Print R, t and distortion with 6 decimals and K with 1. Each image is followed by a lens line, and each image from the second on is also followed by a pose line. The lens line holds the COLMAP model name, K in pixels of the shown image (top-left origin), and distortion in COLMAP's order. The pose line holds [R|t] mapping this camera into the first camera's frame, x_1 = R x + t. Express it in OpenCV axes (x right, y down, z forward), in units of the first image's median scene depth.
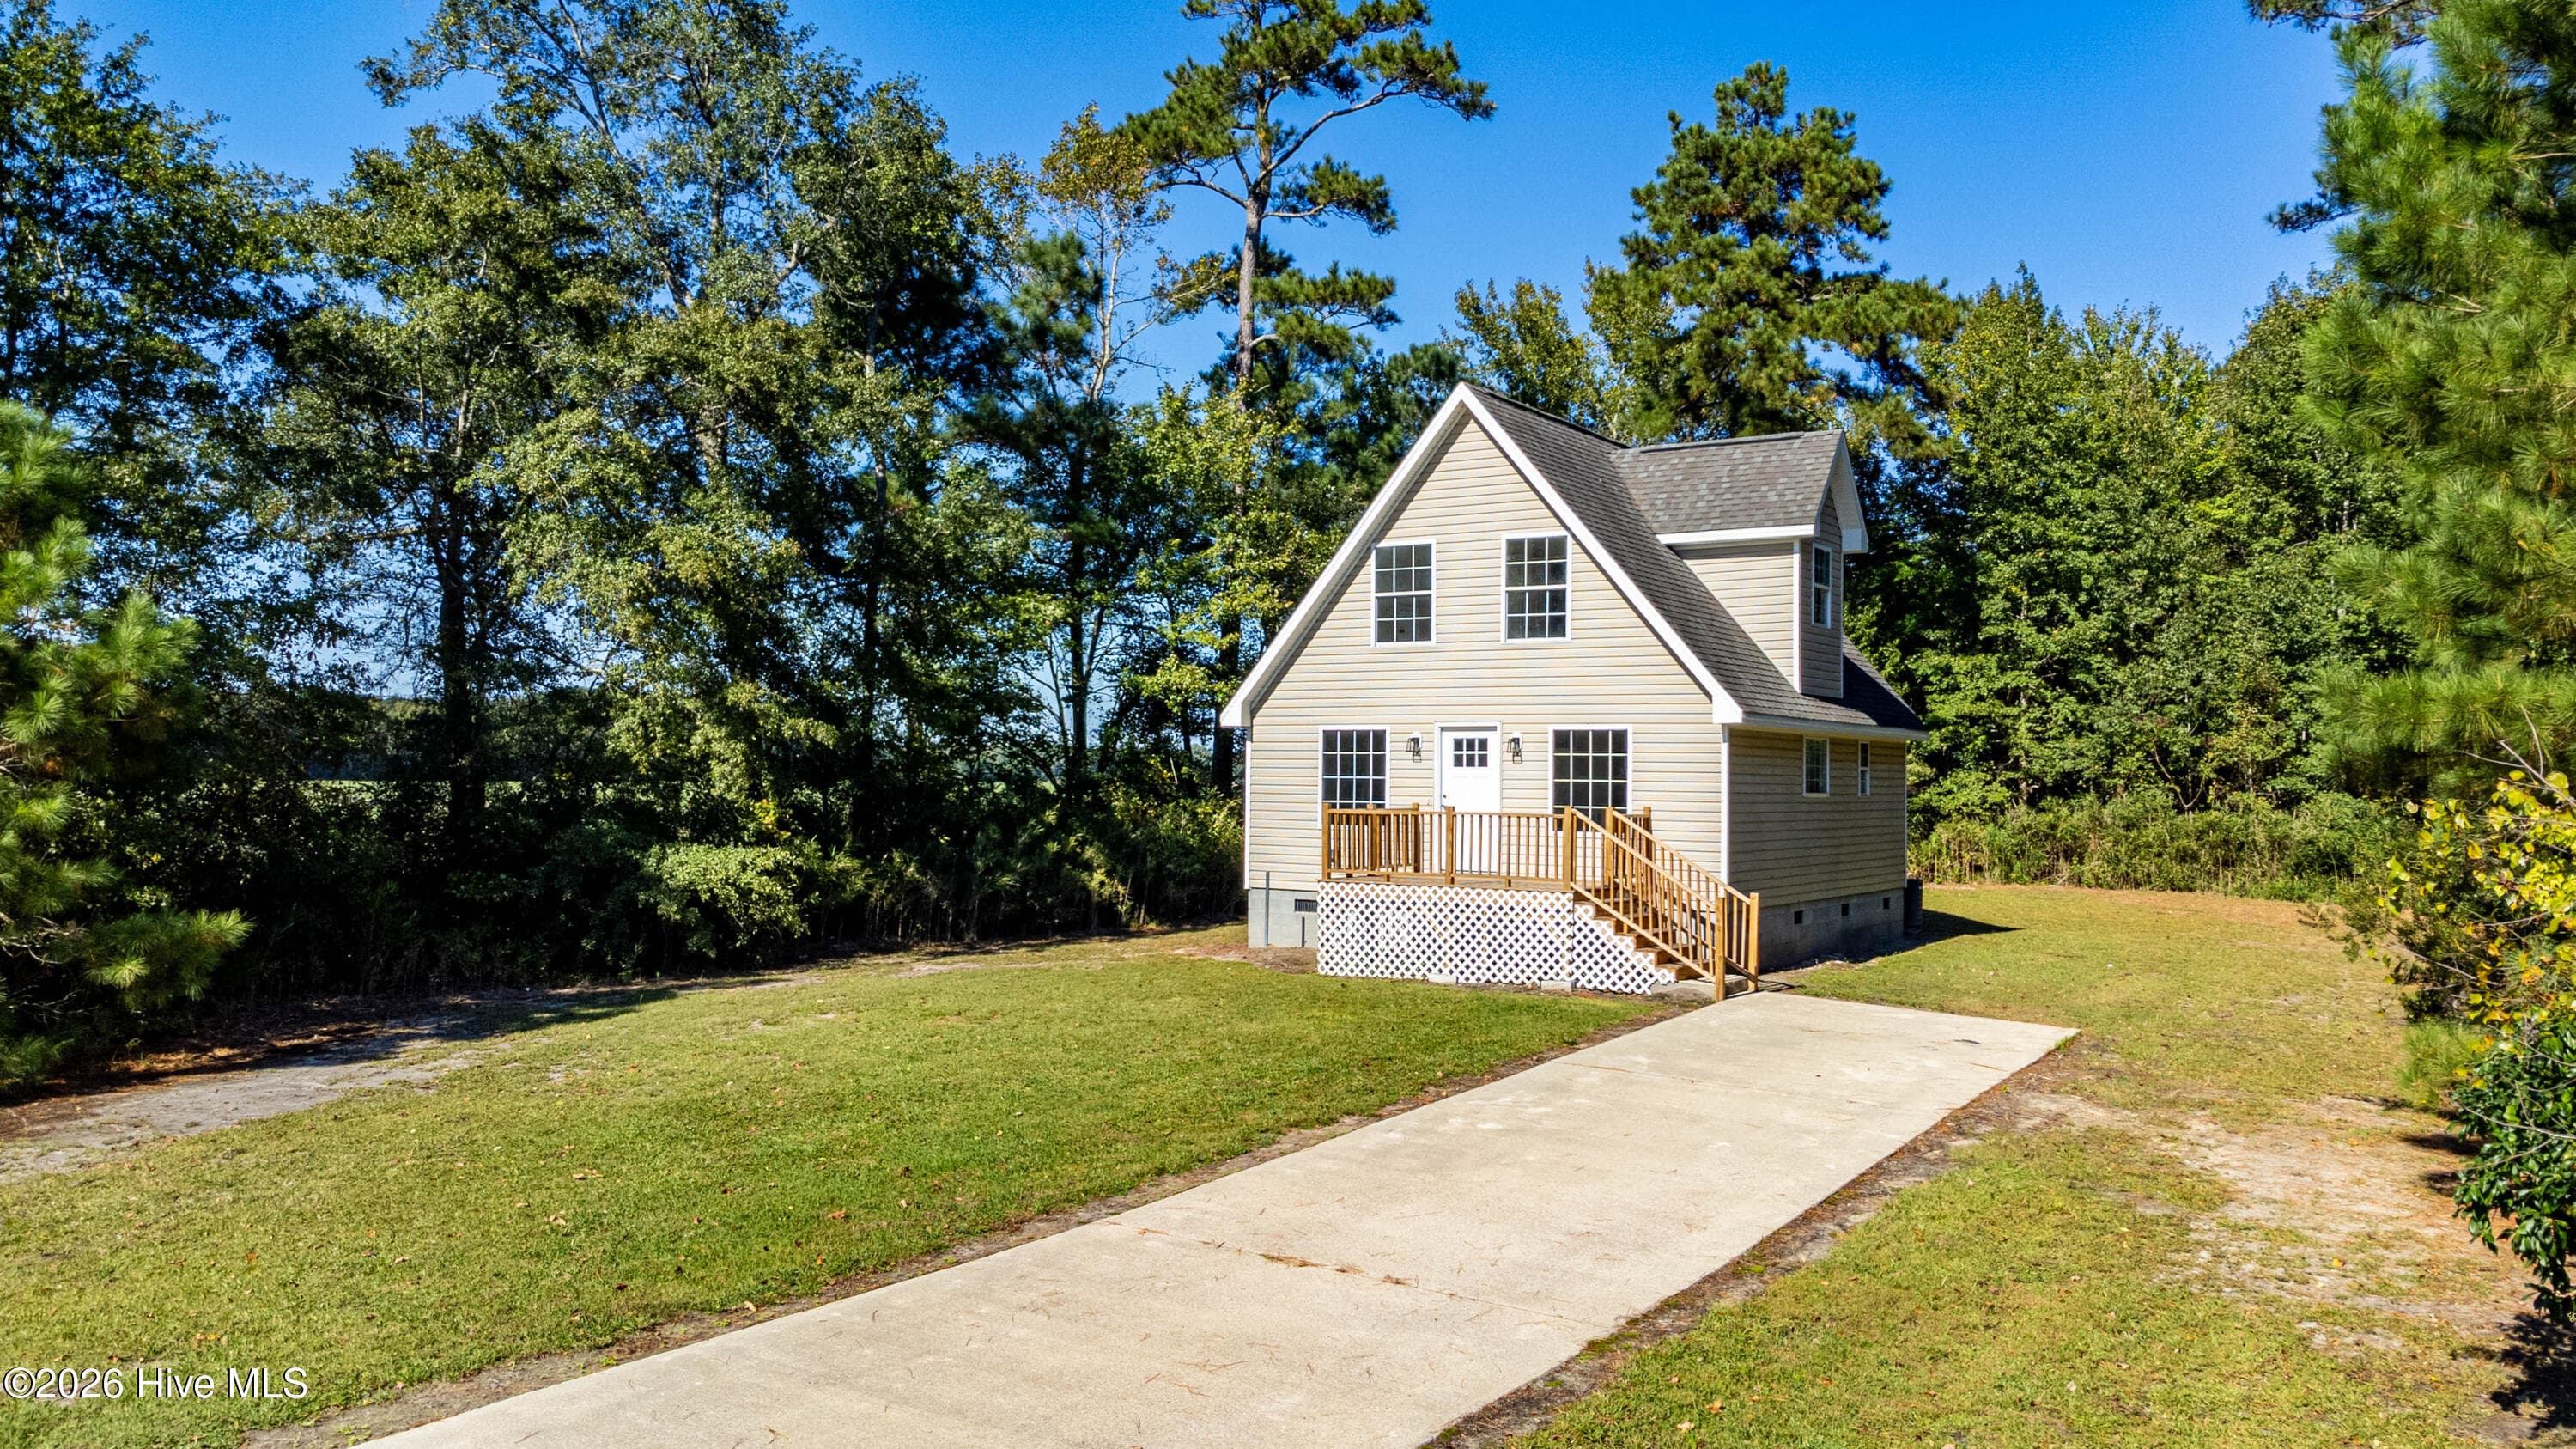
lens RADIAL K [[1923.3, 0, 1250.1], [0, 1923.3, 726.9], [0, 0, 1]] dist [0.041906, -0.054955]
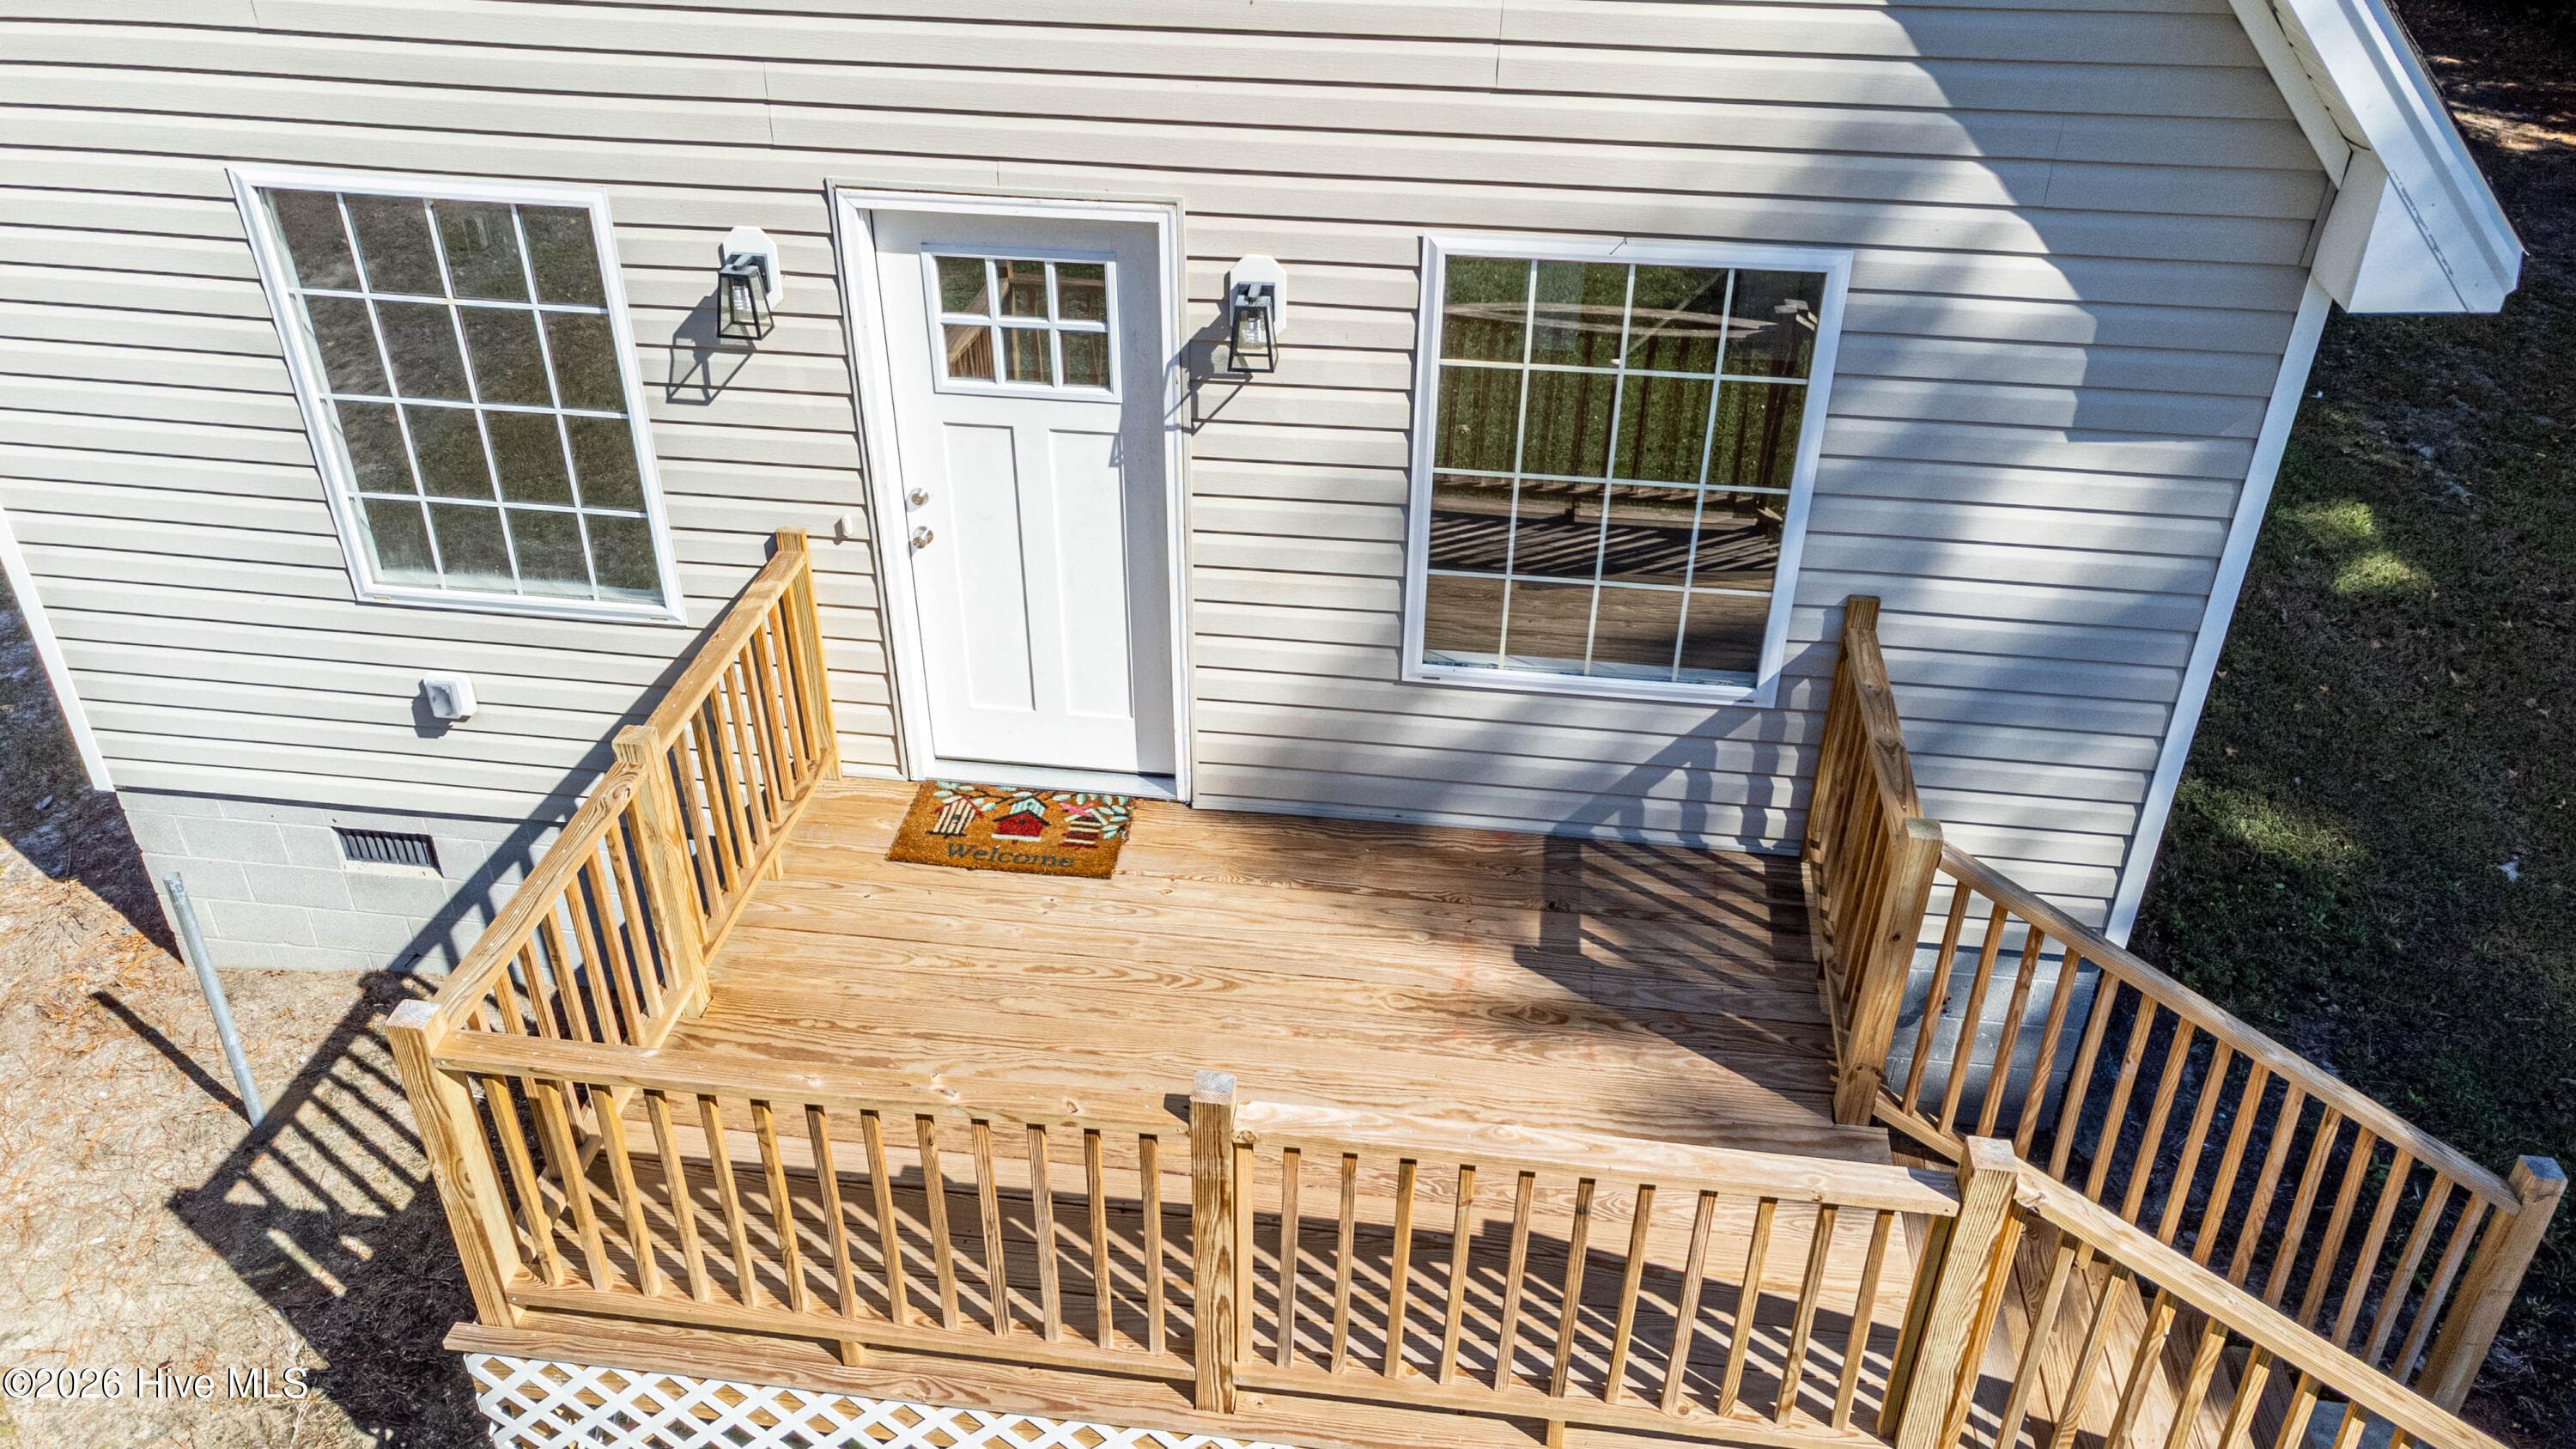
lens RADIAL K [[1940.8, 0, 1250.8], [0, 1940.8, 715.7], [0, 0, 1]] dist [0.058778, -0.077374]
pose [[0.901400, -0.242033, 0.359024, 0.044989], [-0.005393, 0.822838, 0.568250, -0.074089], [-0.432954, -0.514157, 0.740401, 0.770128]]
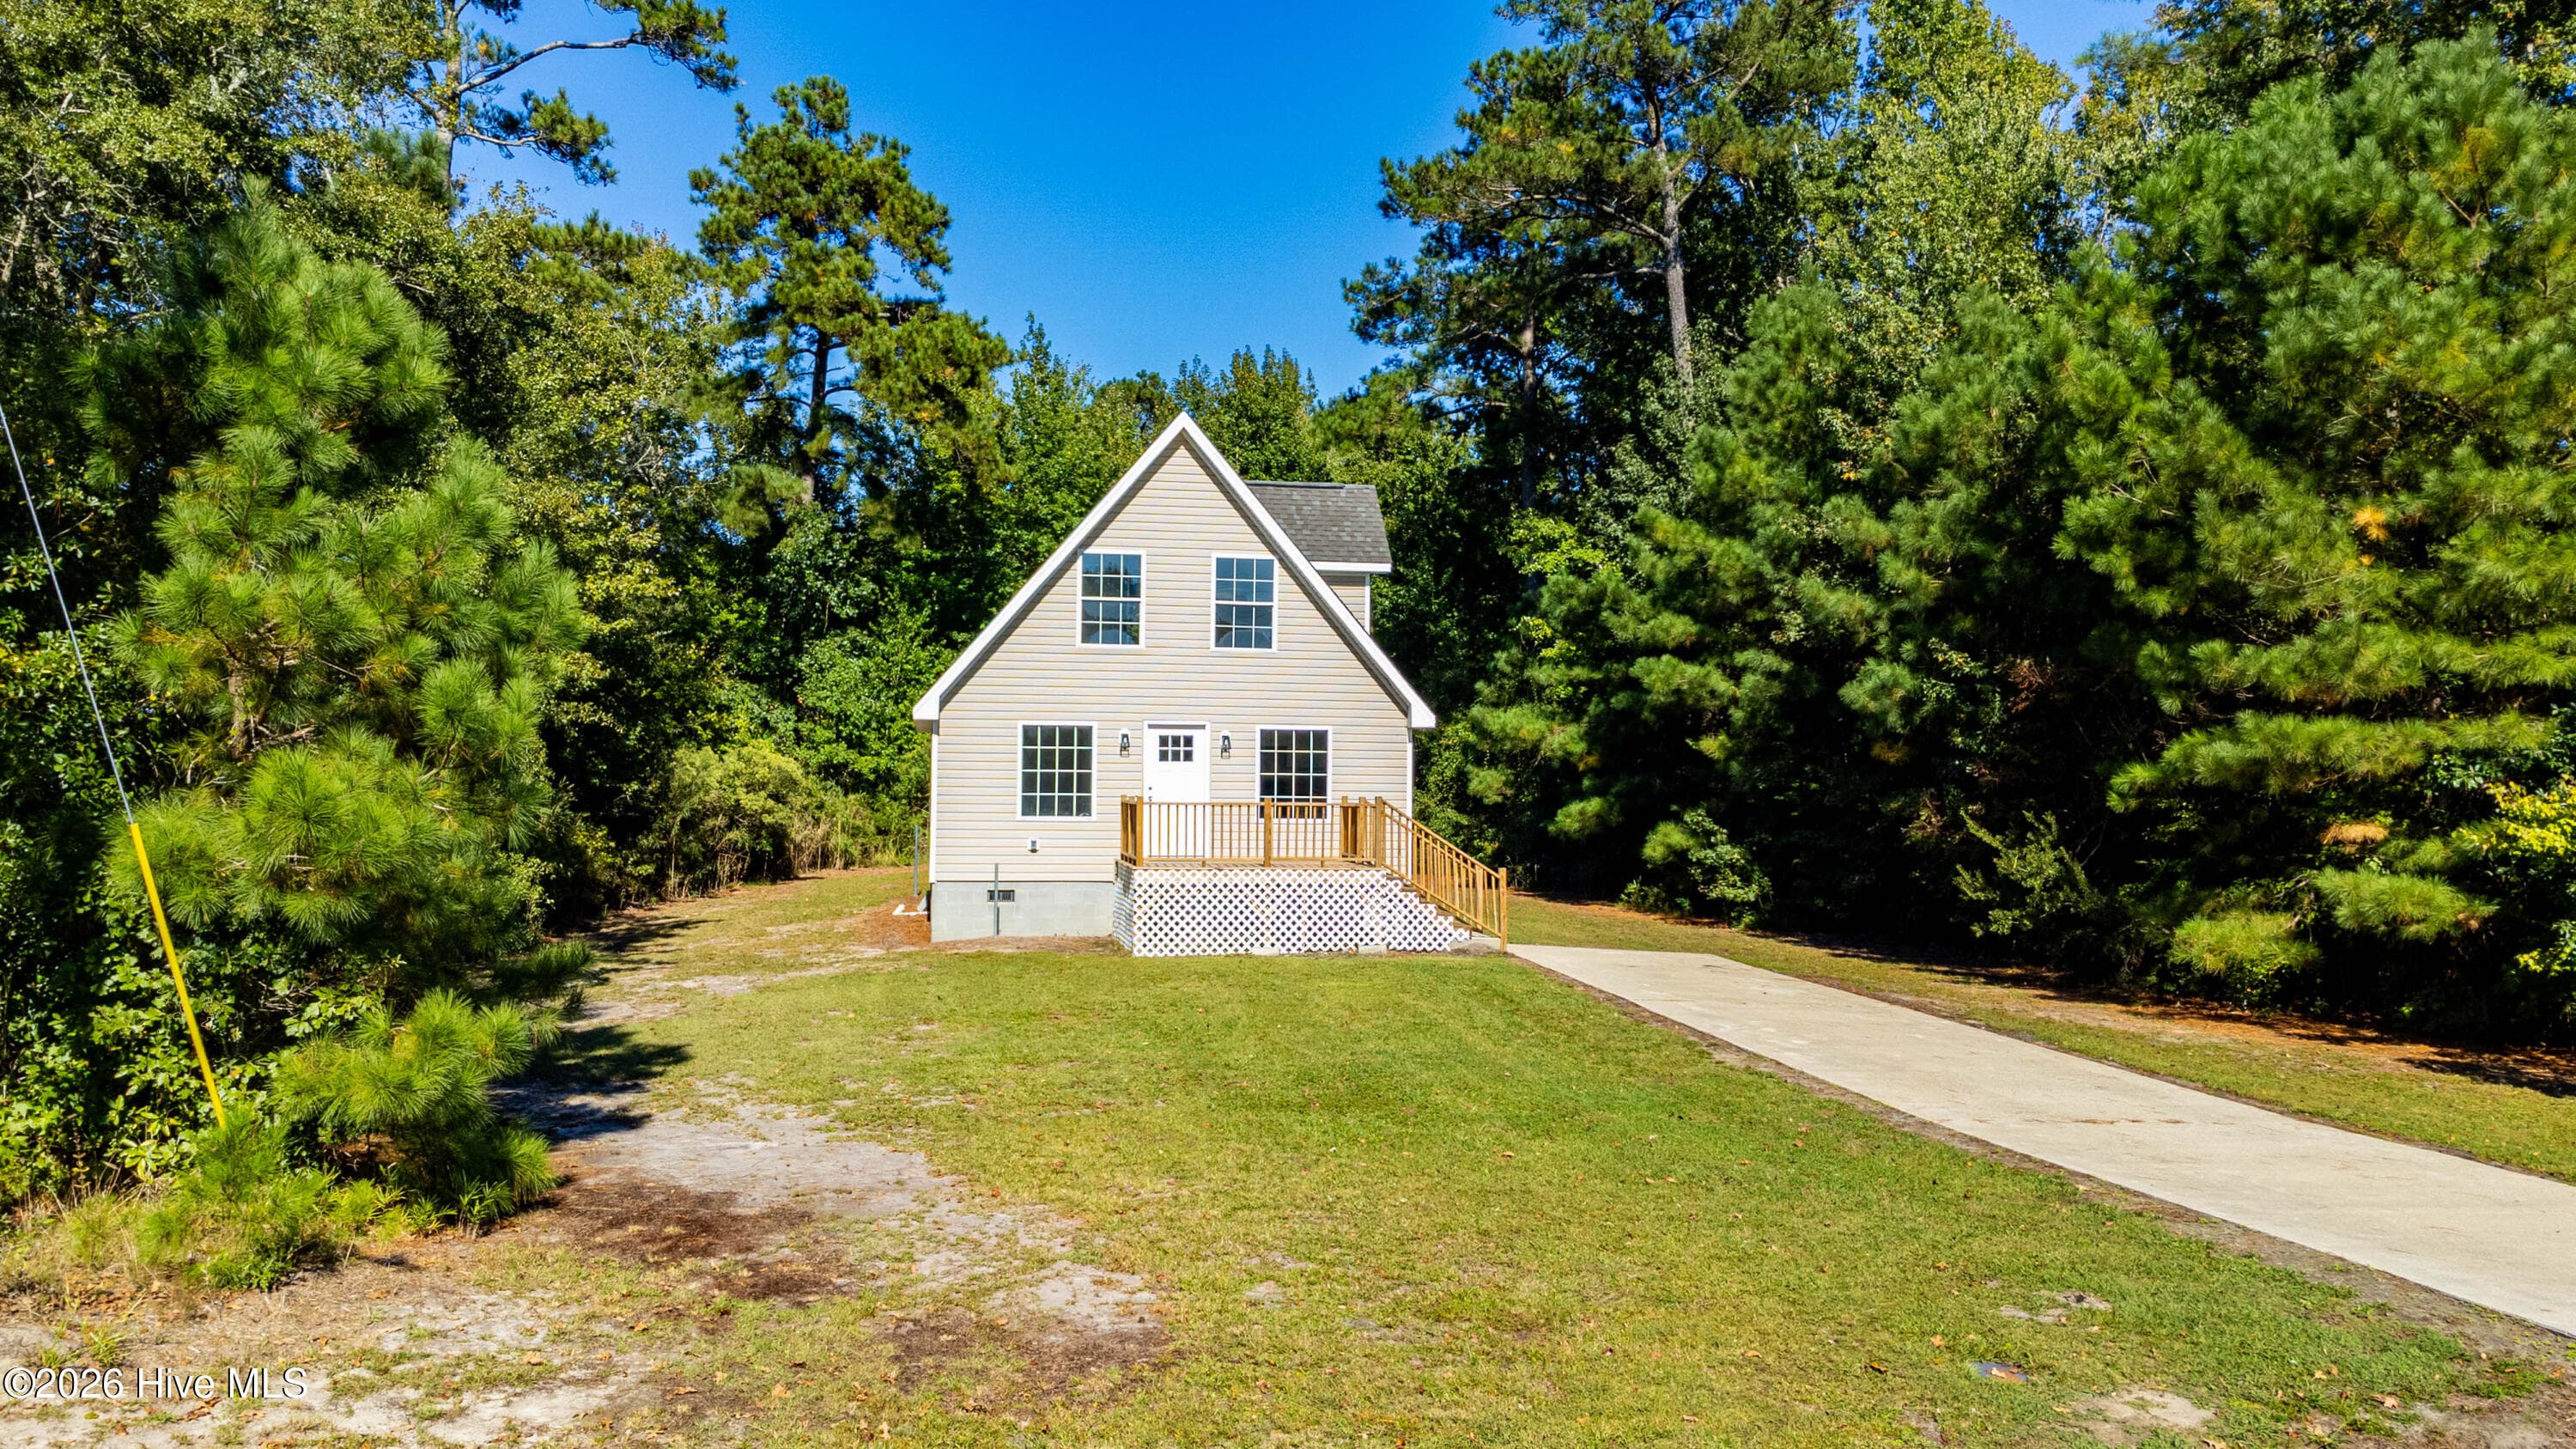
lens RADIAL K [[1934.0, 0, 1246.7], [0, 1934.0, 724.8], [0, 0, 1]] dist [0.095200, -0.209263]
pose [[0.733182, 0.015269, 0.679861, -0.585931], [-0.020792, 0.999784, -0.000031, -0.001003], [-0.679714, -0.014113, 0.733341, 0.155280]]
